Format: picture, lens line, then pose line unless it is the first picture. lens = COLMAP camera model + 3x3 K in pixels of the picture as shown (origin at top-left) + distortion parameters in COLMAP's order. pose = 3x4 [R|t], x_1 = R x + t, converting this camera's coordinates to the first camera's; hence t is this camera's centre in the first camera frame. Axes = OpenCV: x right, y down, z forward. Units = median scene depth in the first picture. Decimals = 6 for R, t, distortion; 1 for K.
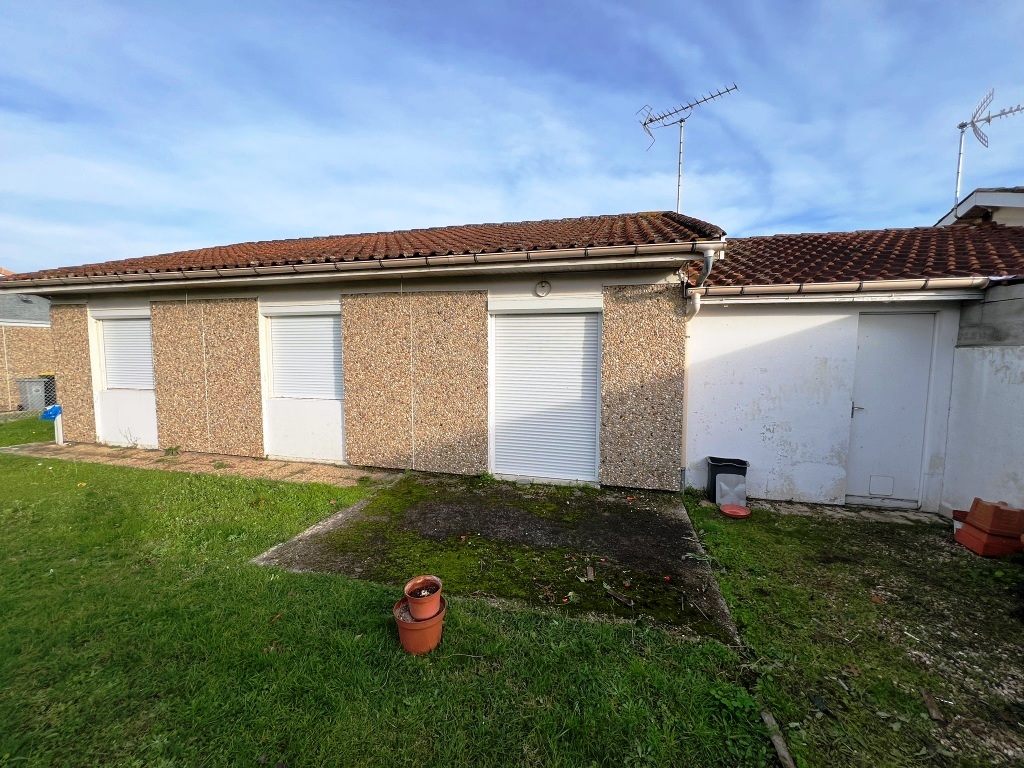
lens RADIAL K [[409.9, 0, 512.0], [0, 409.9, 384.0], [0, 0, 1]] dist [-0.002220, -0.000240]
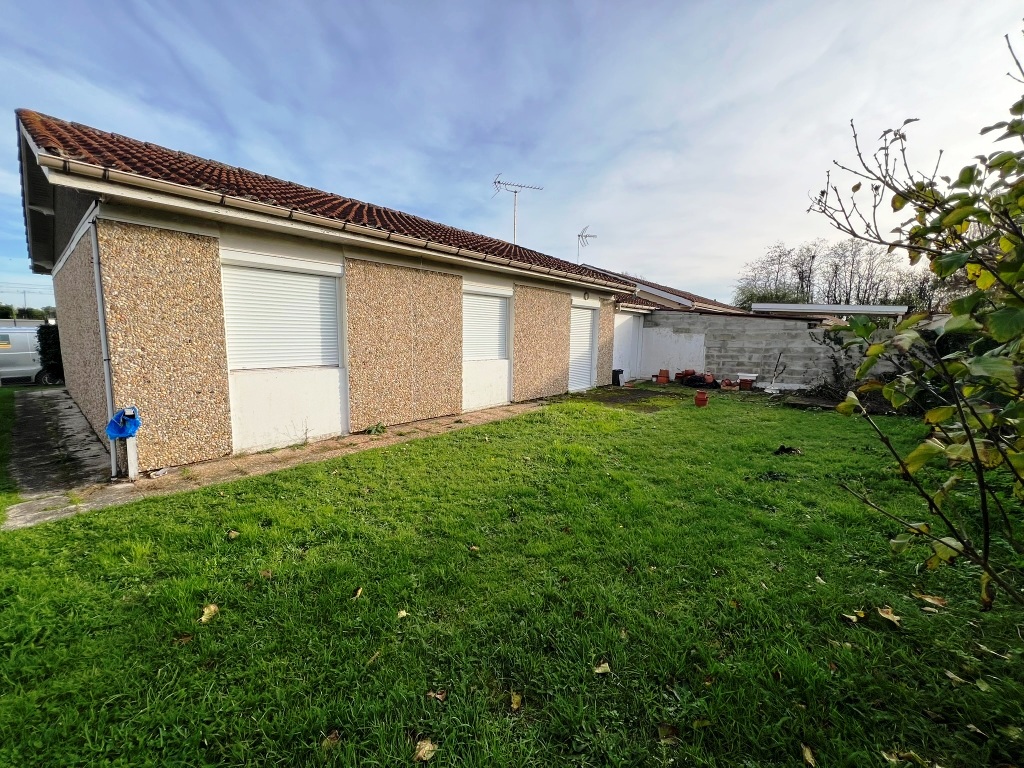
lens RADIAL K [[409.9, 0, 512.0], [0, 409.9, 384.0], [0, 0, 1]] dist [-0.002220, -0.000240]
pose [[0.433127, -0.110073, 0.894587, -1.728419], [0.054265, 0.993899, 0.096020, -0.008509], [-0.899698, 0.006956, 0.436458, 0.378853]]
